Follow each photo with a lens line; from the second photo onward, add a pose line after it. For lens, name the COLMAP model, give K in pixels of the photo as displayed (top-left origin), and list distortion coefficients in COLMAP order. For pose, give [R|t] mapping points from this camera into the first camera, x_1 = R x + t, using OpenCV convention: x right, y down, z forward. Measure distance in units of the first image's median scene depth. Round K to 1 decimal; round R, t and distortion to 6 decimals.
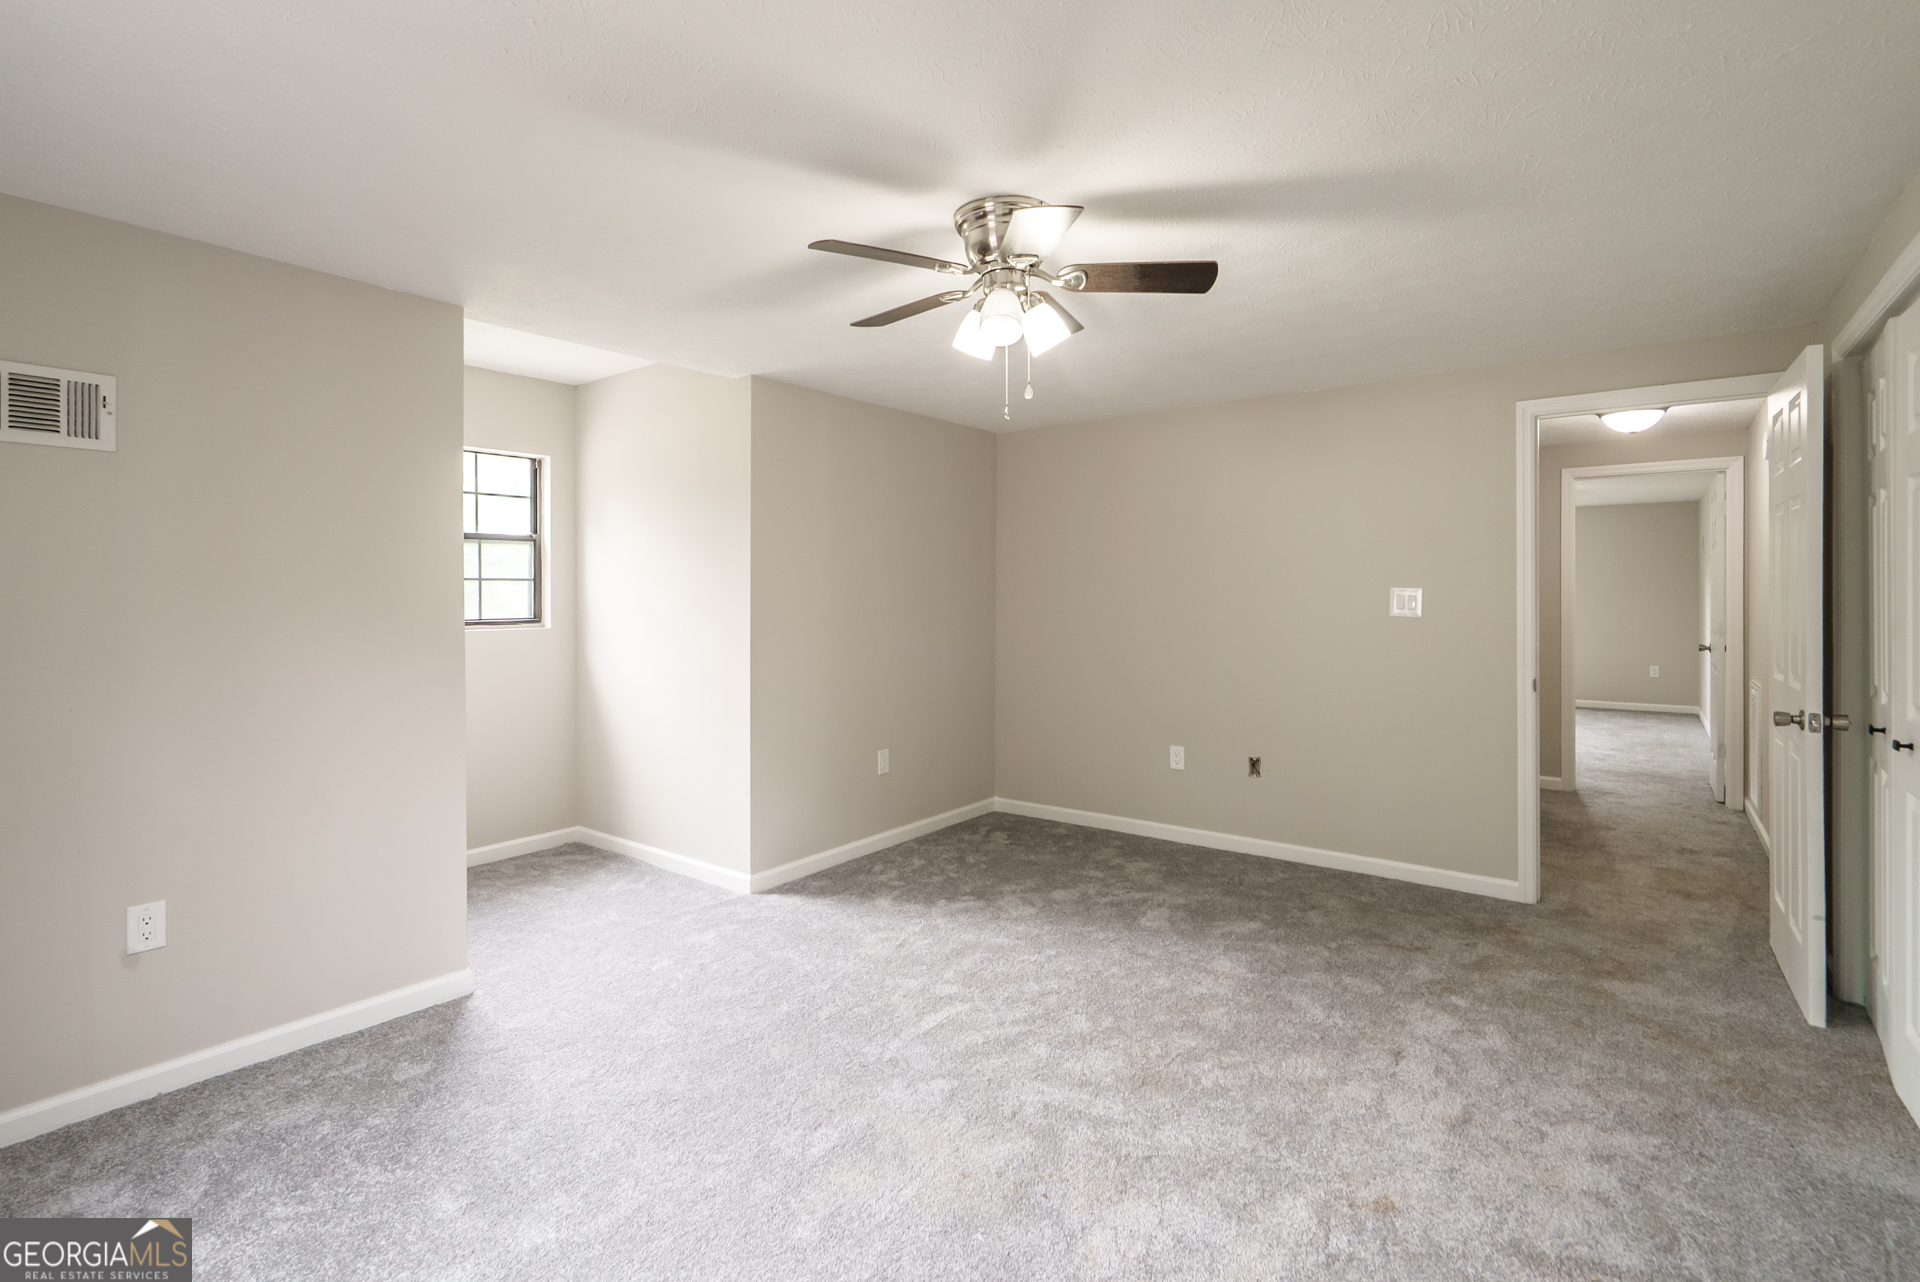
lens RADIAL K [[887.7, 0, 931.4], [0, 887.7, 596.9], [0, 0, 1]] dist [-0.001064, -0.000727]
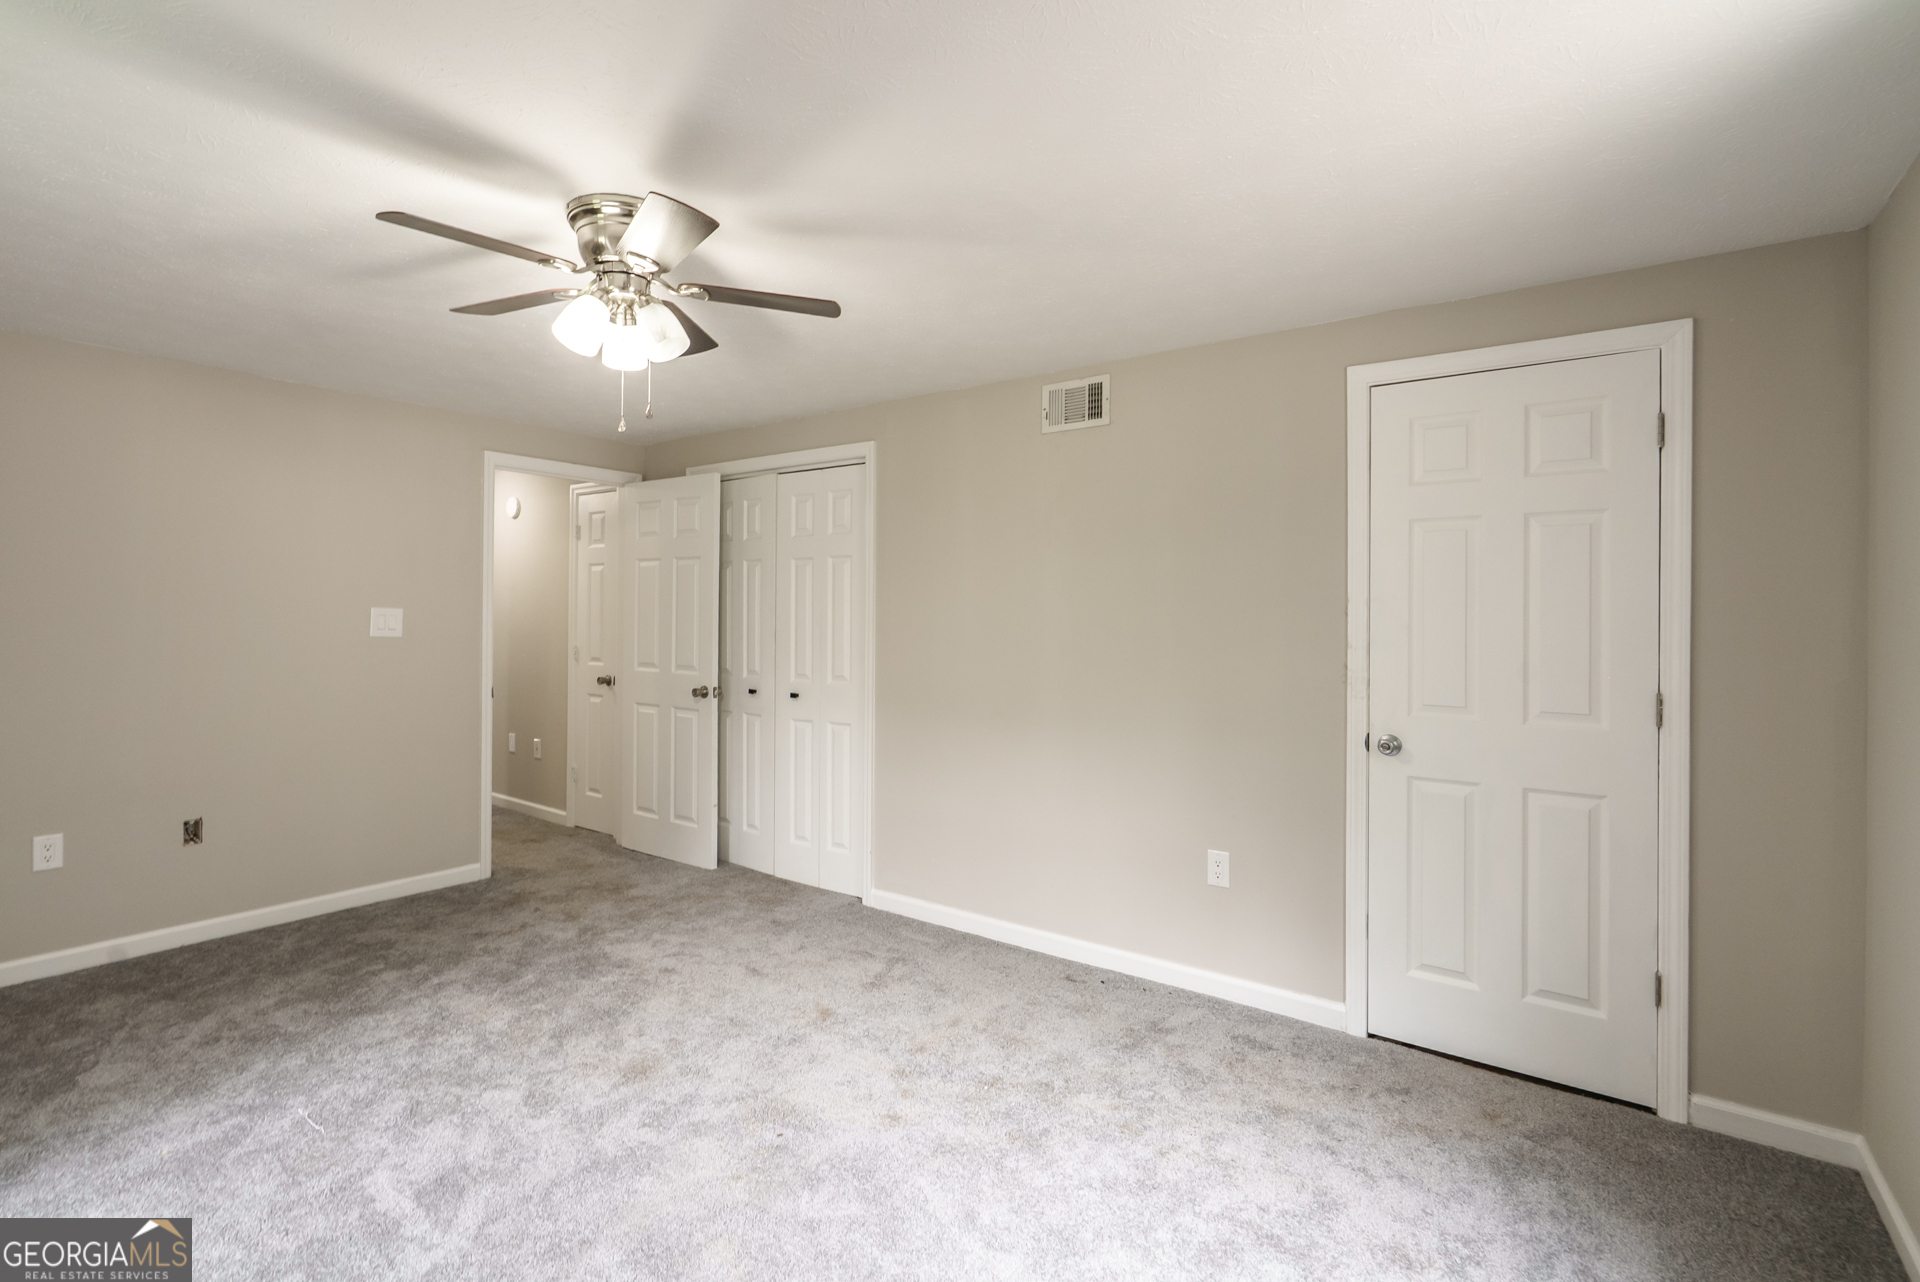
lens RADIAL K [[887.7, 0, 964.9], [0, 887.7, 626.7], [0, 0, 1]] dist [-0.001064, -0.000727]
pose [[-0.025671, -0.004625, 0.999660, -0.652099], [-0.003926, 0.999982, 0.004526, 0.005026], [-0.999663, -0.003809, -0.025689, 0.503051]]
